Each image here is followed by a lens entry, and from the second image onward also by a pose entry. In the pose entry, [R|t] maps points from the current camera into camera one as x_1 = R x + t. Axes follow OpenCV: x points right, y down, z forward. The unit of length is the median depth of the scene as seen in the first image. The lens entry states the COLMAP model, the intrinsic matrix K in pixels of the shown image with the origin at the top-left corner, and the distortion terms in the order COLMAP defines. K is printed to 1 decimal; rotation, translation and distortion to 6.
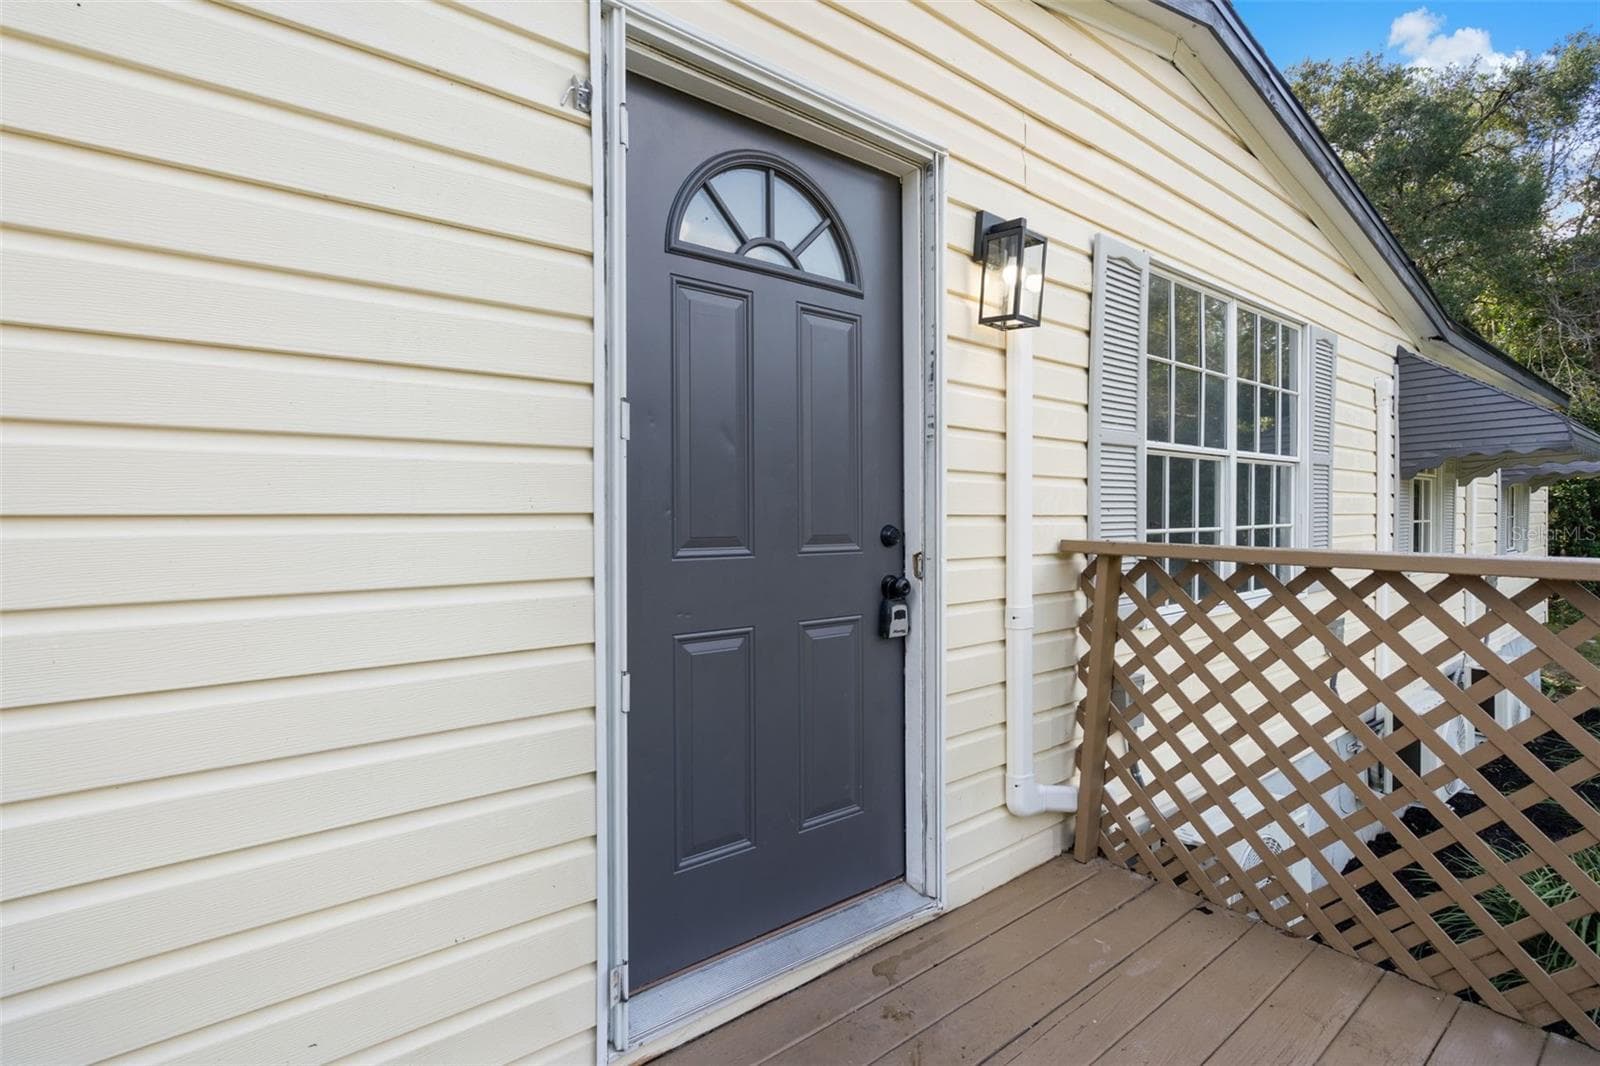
lens RADIAL K [[745.9, 0, 799.1], [0, 745.9, 526.6], [0, 0, 1]] dist [-0.003936, 0.000394]
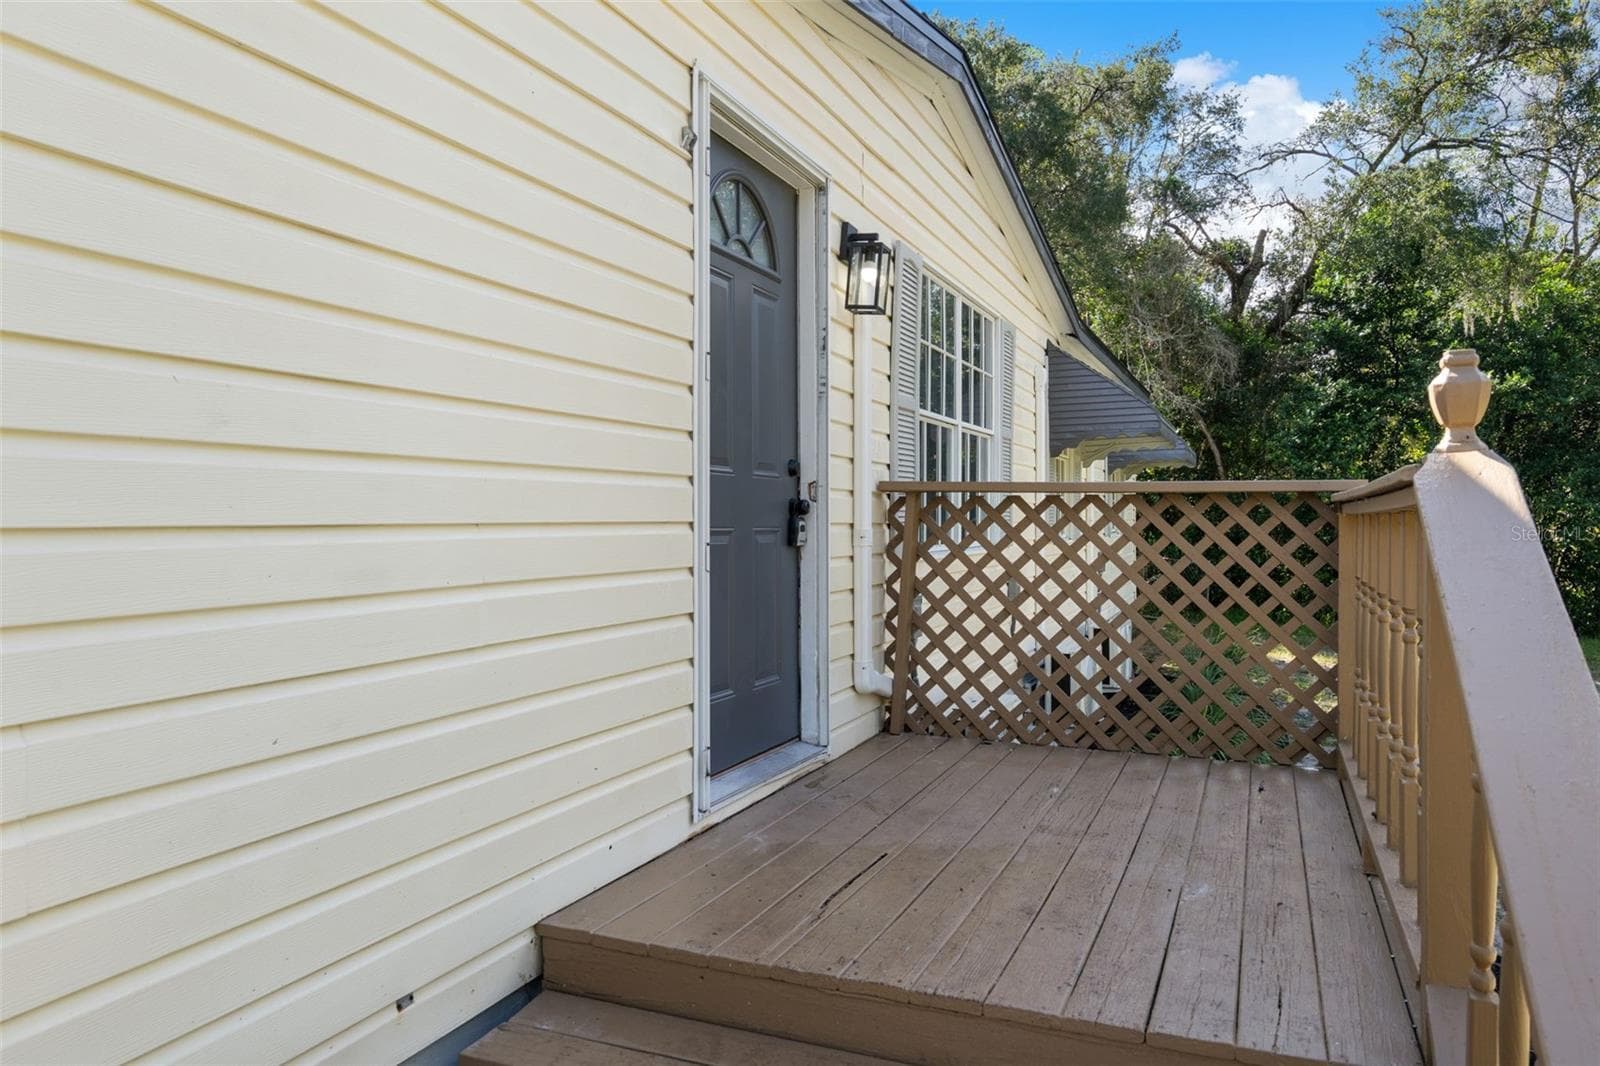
lens RADIAL K [[1053.8, 0, 798.4], [0, 1053.8, 528.2], [0, 0, 1]] dist [-0.001550, 0.001220]
pose [[0.883037, -0.002926, 0.469294, -0.617772], [0.004899, 0.999984, -0.002983, 0.103606], [-0.469278, 0.004933, 0.883037, -0.519312]]
